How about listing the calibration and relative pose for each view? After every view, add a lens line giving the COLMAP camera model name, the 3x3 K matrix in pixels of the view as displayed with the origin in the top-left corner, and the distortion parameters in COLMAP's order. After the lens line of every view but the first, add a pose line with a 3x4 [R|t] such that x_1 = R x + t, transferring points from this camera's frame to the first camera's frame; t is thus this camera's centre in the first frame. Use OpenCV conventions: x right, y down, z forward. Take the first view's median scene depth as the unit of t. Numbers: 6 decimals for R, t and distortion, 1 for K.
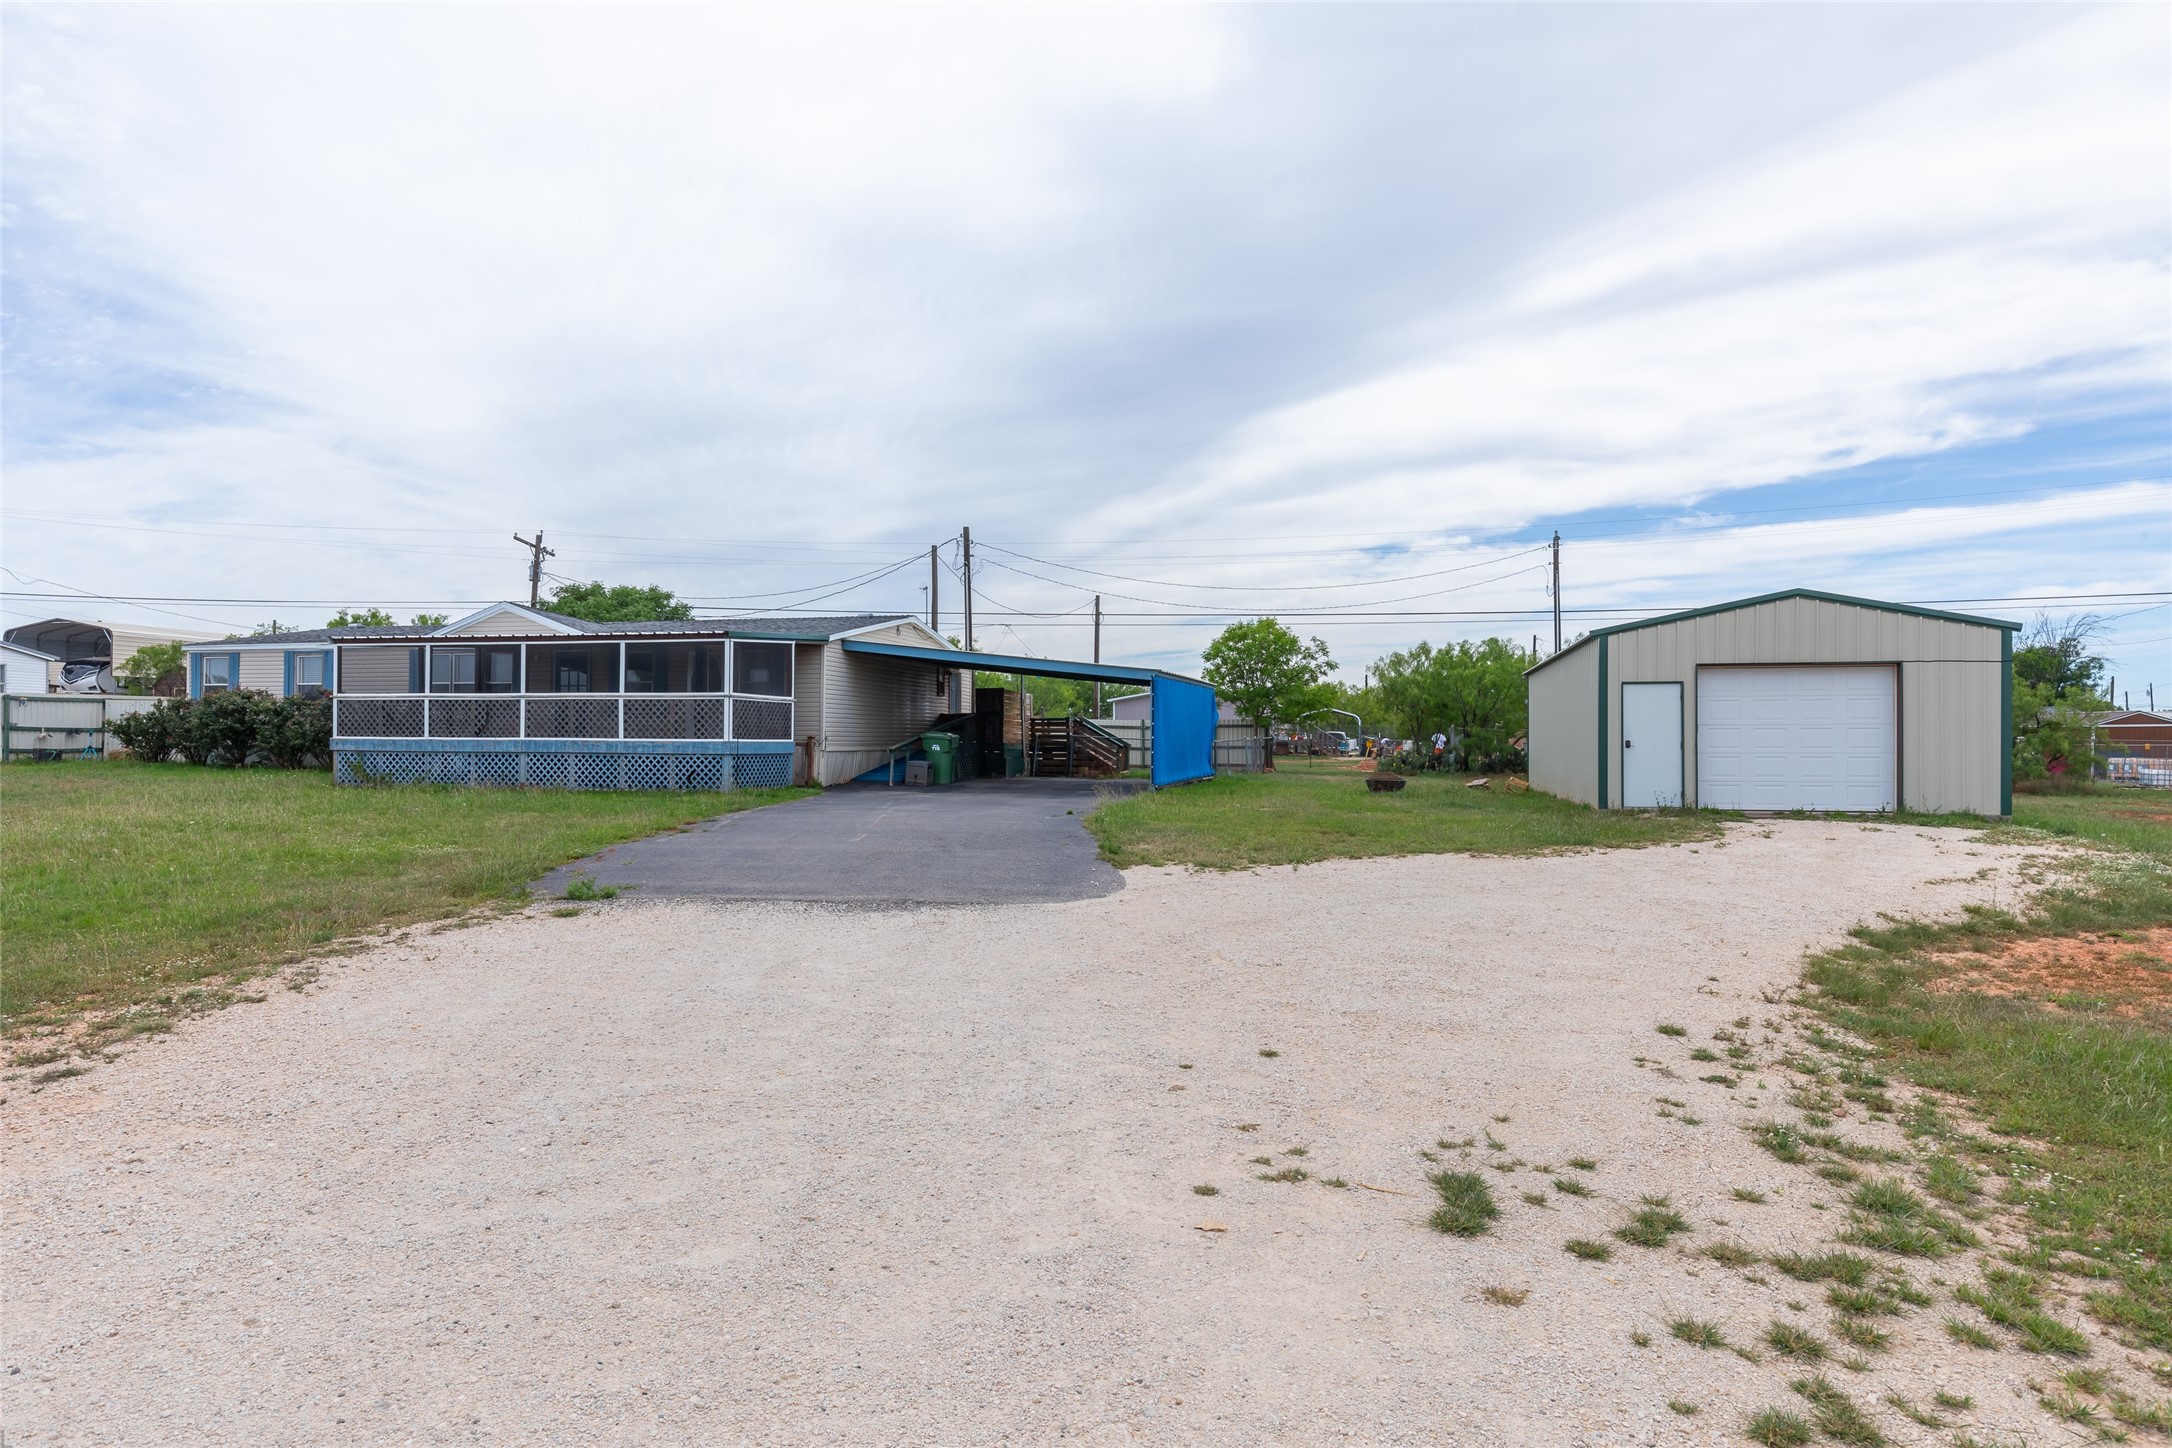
lens RADIAL K [[1316.4, 0, 1086.2], [0, 1316.4, 725.7], [0, 0, 1]] dist [-0.000936, -0.000411]
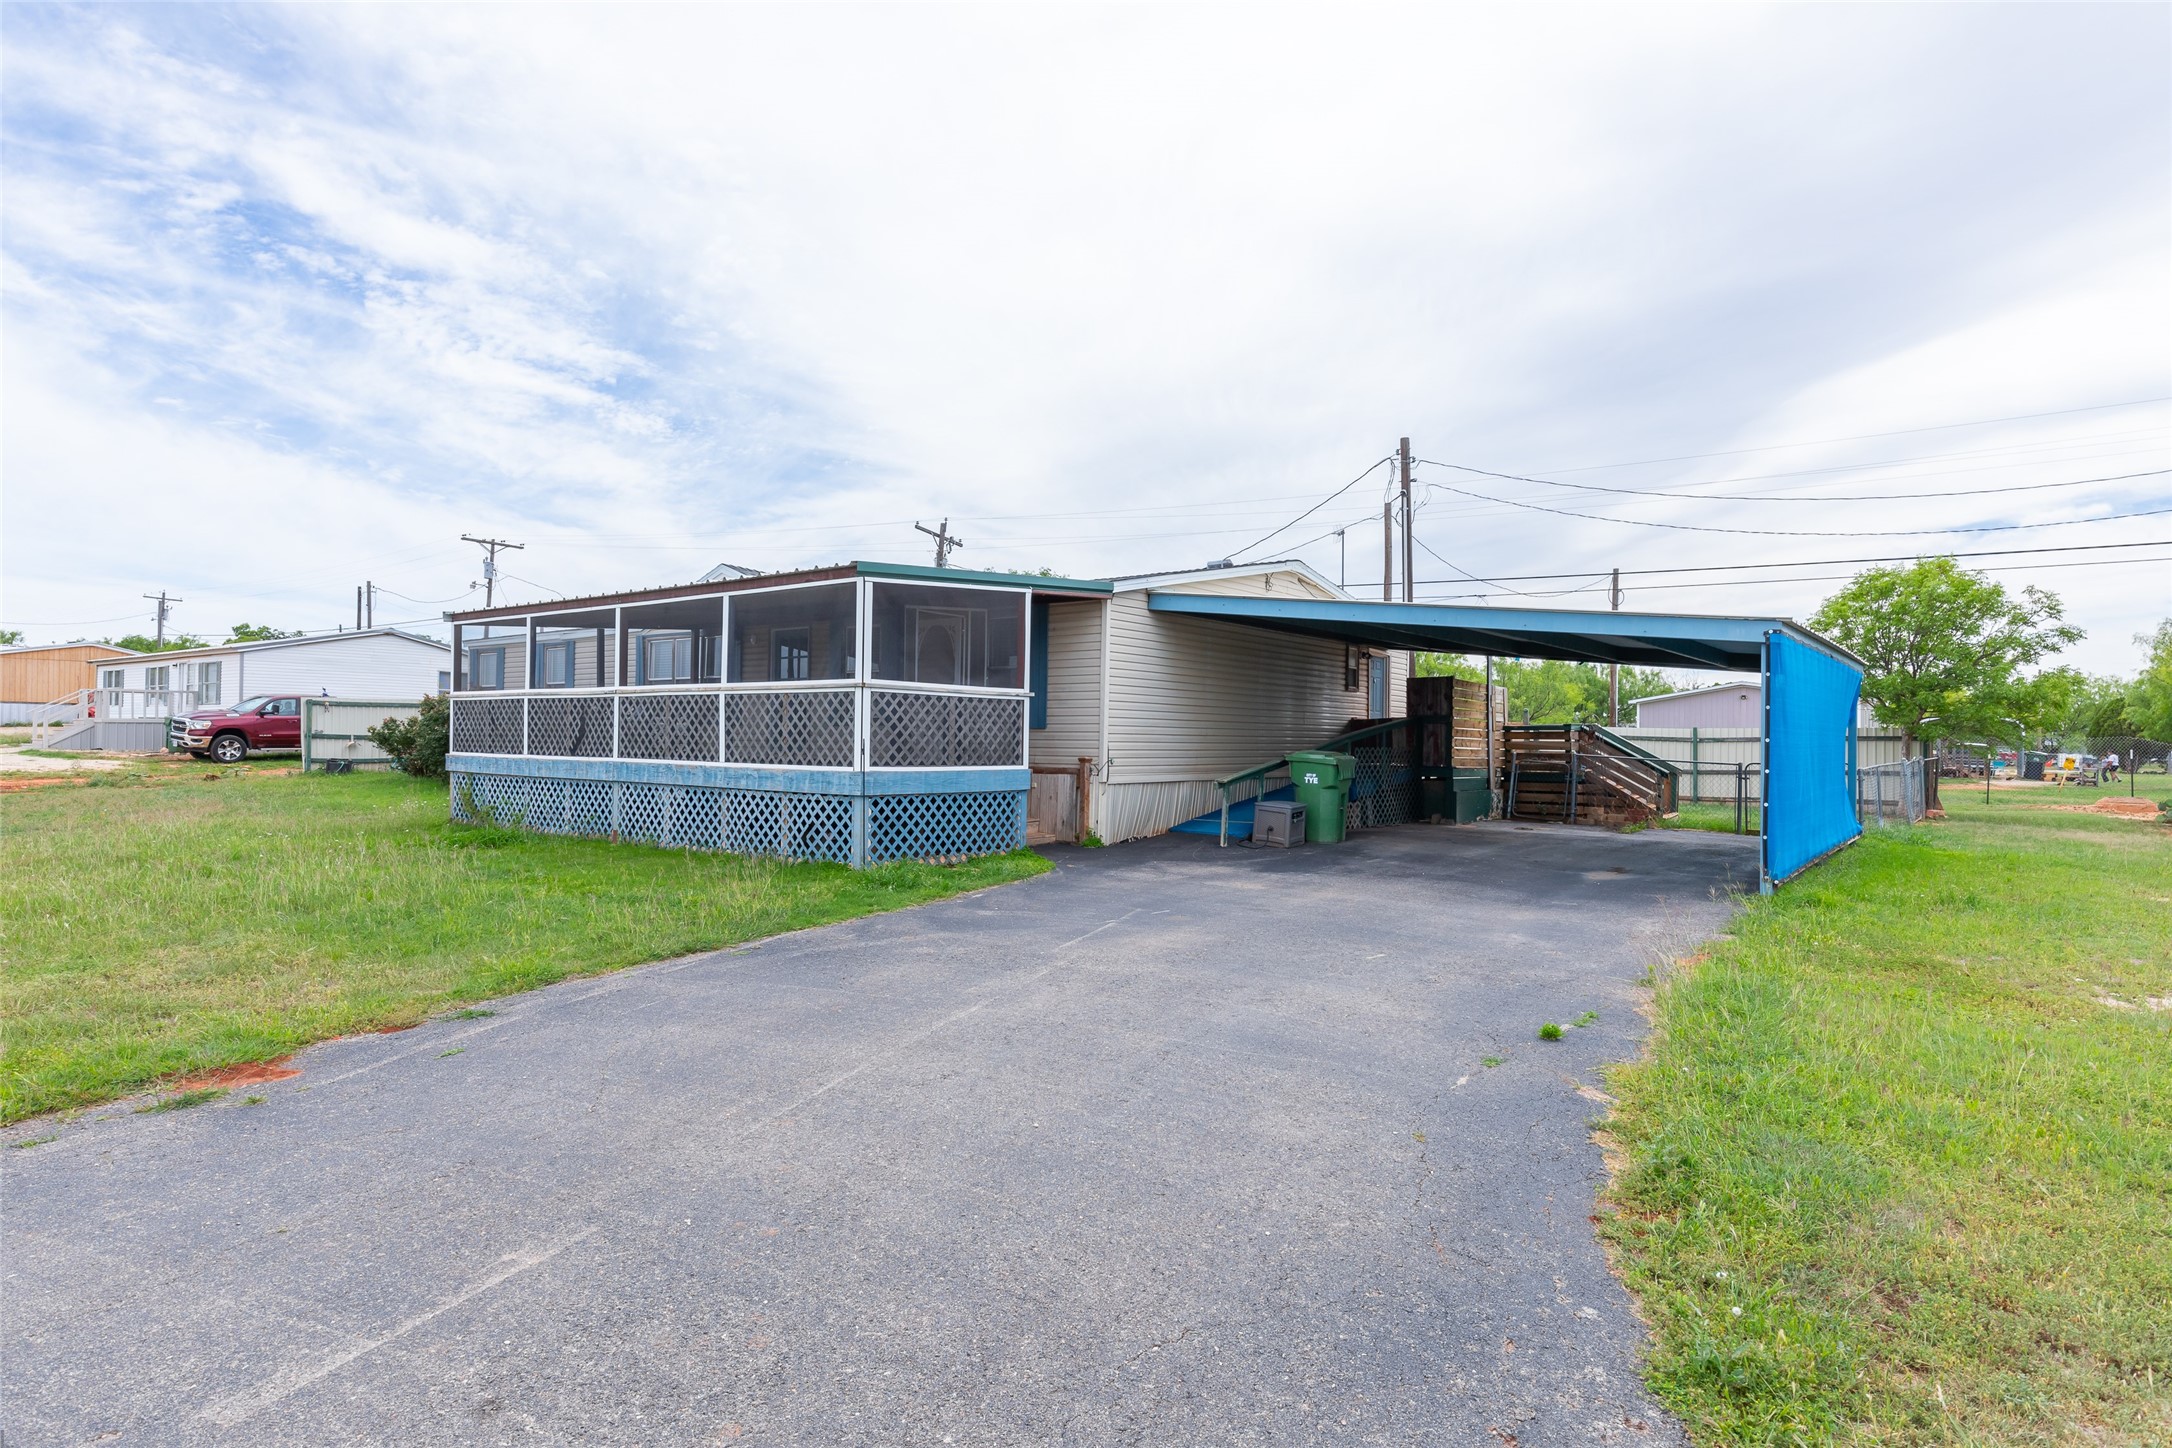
lens RADIAL K [[1217.2, 0, 1079.6], [0, 1217.2, 736.8], [0, 0, 1]] dist [0.035547, -0.000690]
pose [[0.920833, 0.004700, -0.389930, -0.001138], [-0.002592, 0.999979, 0.005932, -0.003638], [0.389949, -0.004451, 0.920826, 0.408148]]
